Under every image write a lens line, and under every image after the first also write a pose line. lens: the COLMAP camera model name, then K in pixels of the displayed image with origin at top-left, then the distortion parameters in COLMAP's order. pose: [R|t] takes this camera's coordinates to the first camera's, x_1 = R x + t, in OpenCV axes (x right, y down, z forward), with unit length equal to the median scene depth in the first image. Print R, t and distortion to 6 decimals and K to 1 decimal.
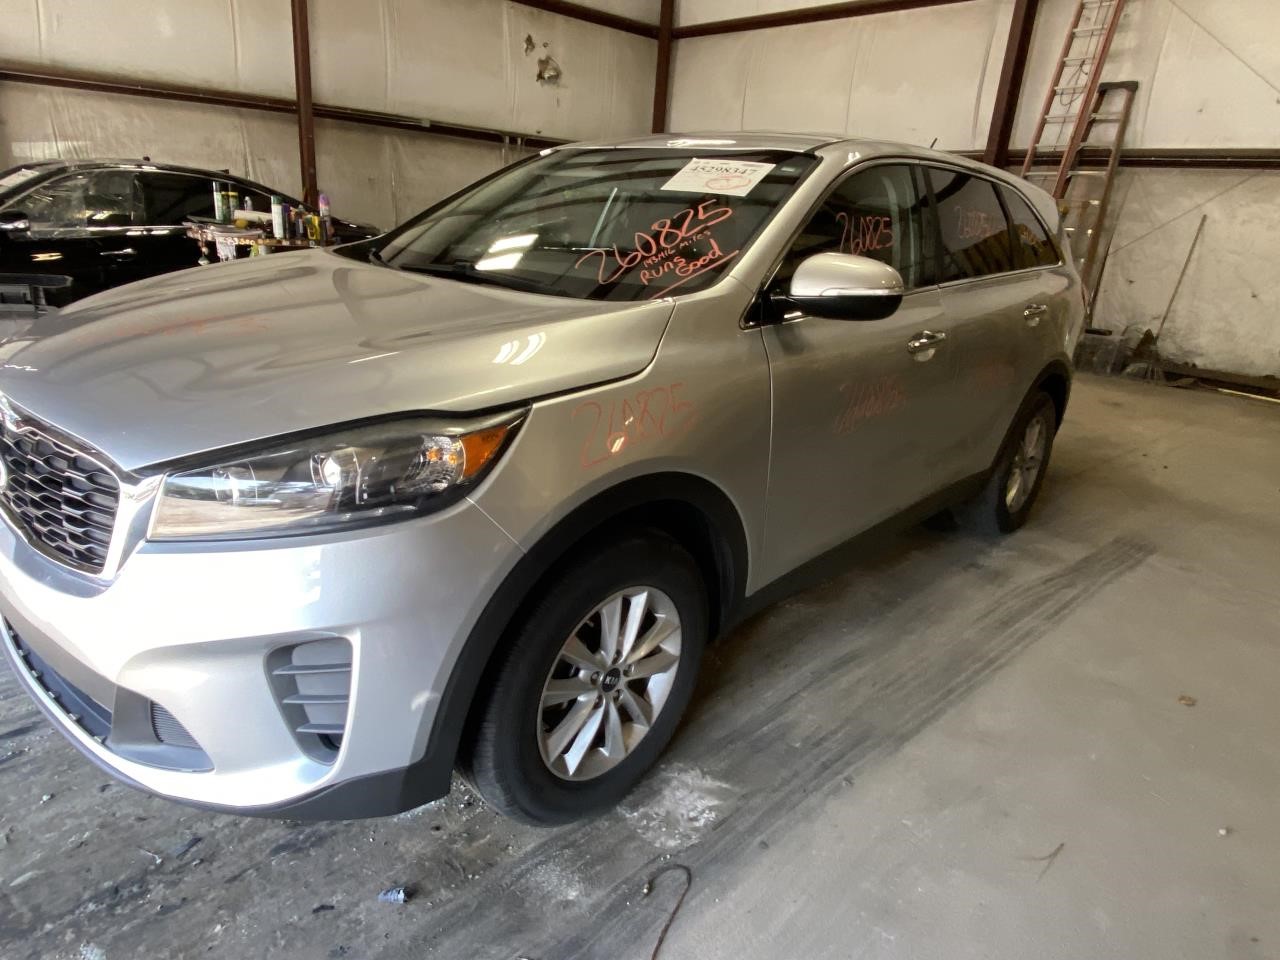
lens RADIAL K [[800.0, 0, 624.3], [0, 800.0, 476.8], [0, 0, 1]] dist [0.052456, -0.054196]
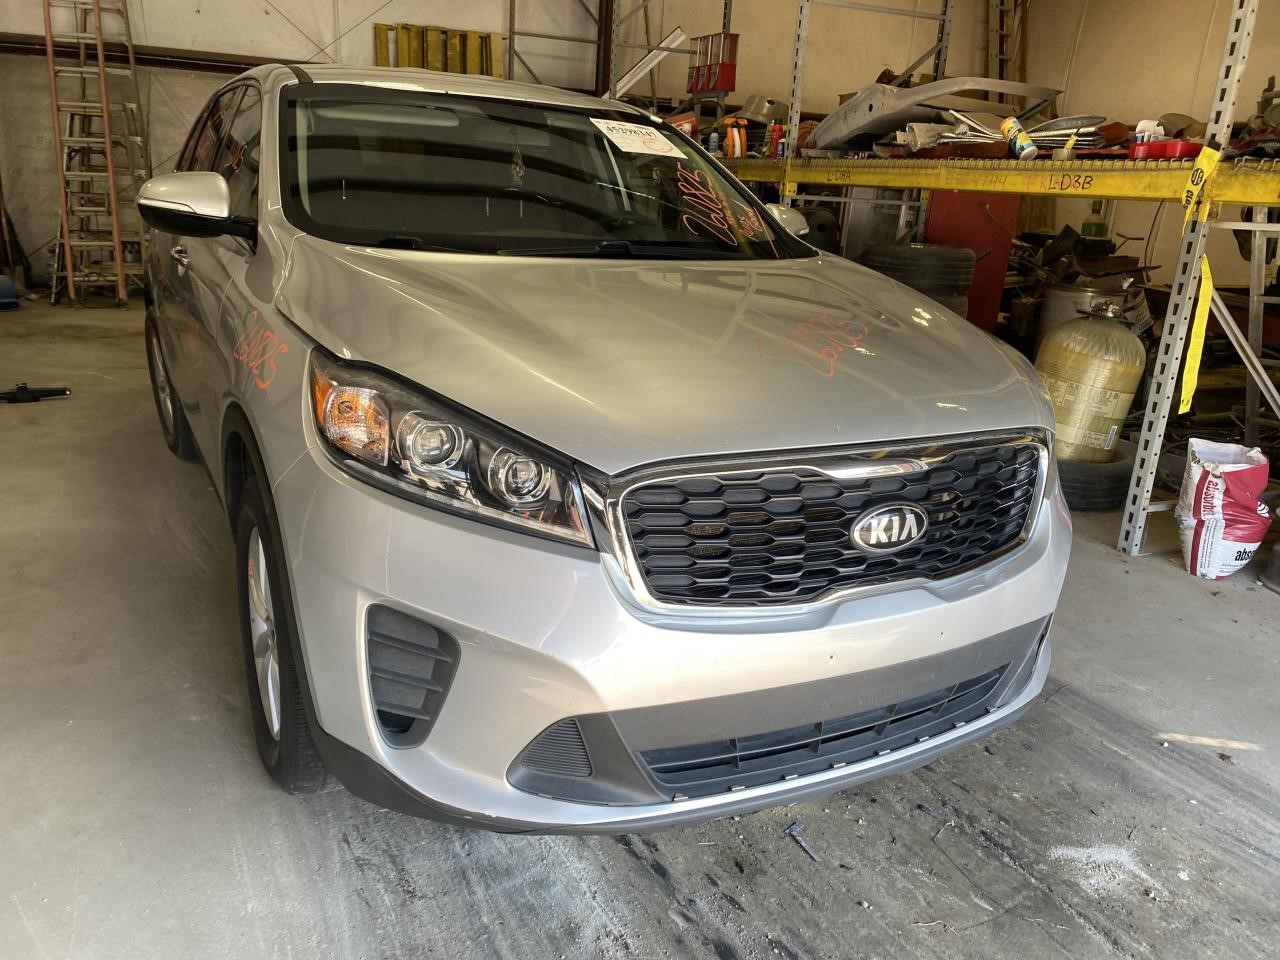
lens RADIAL K [[988.7, 0, 631.1], [0, 988.7, 465.2], [0, 0, 1]] dist [0.010941, -0.000931]
pose [[0.307508, -0.309465, 0.899817, -1.363047], [0.264646, 0.936142, 0.231517, -0.300287], [-0.914003, 0.166939, 0.369770, 0.648128]]
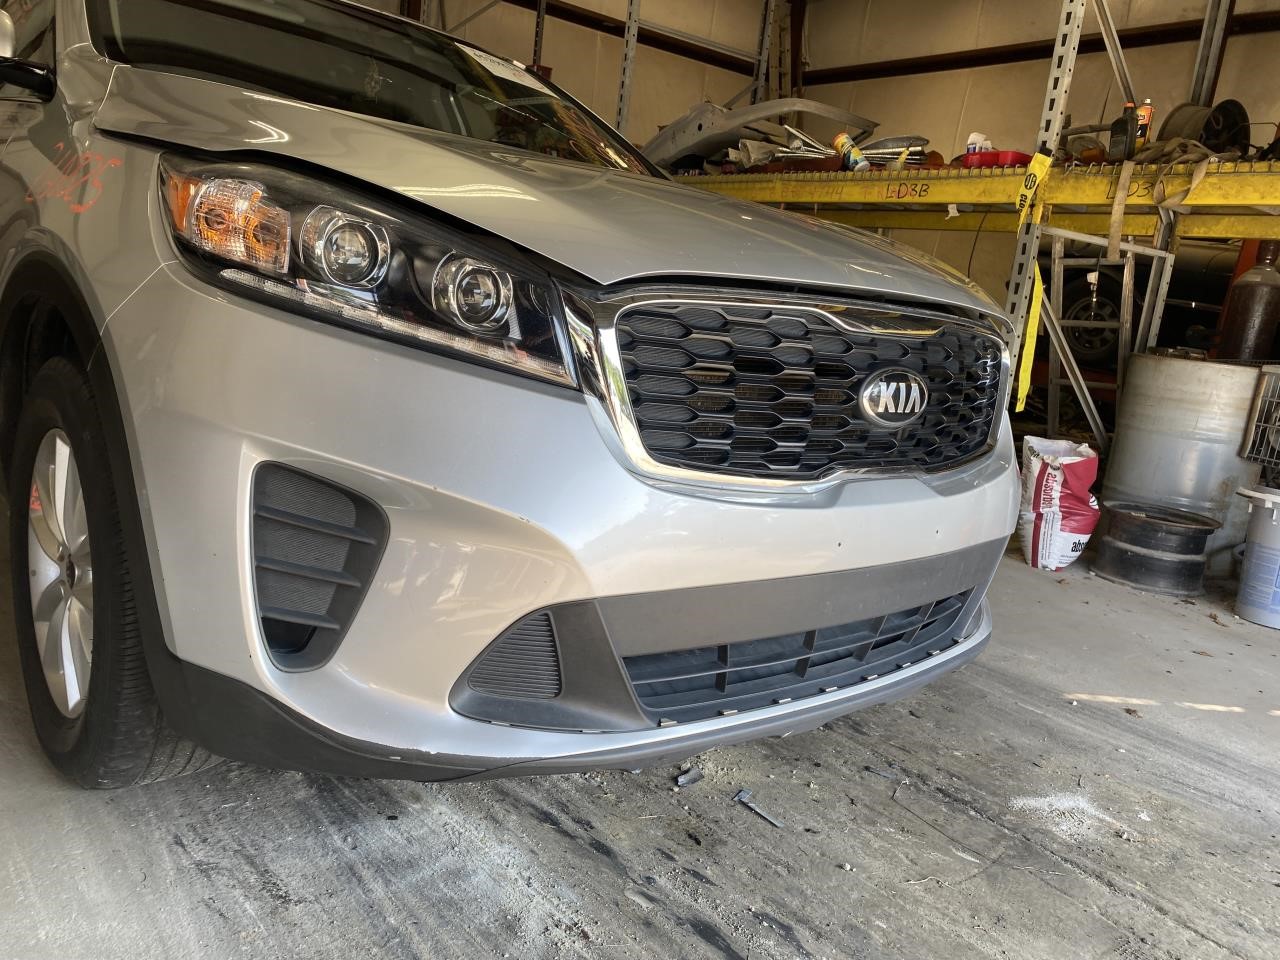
lens RADIAL K [[985.6, 0, 634.8], [0, 985.6, 475.2], [0, 0, 1]] dist [0.011199, -0.002671]
pose [[0.089724, -0.242528, 0.965986, -1.284739], [0.210018, 0.952697, 0.219685, -0.148656], [-0.973572, 0.183164, 0.136415, 0.853883]]
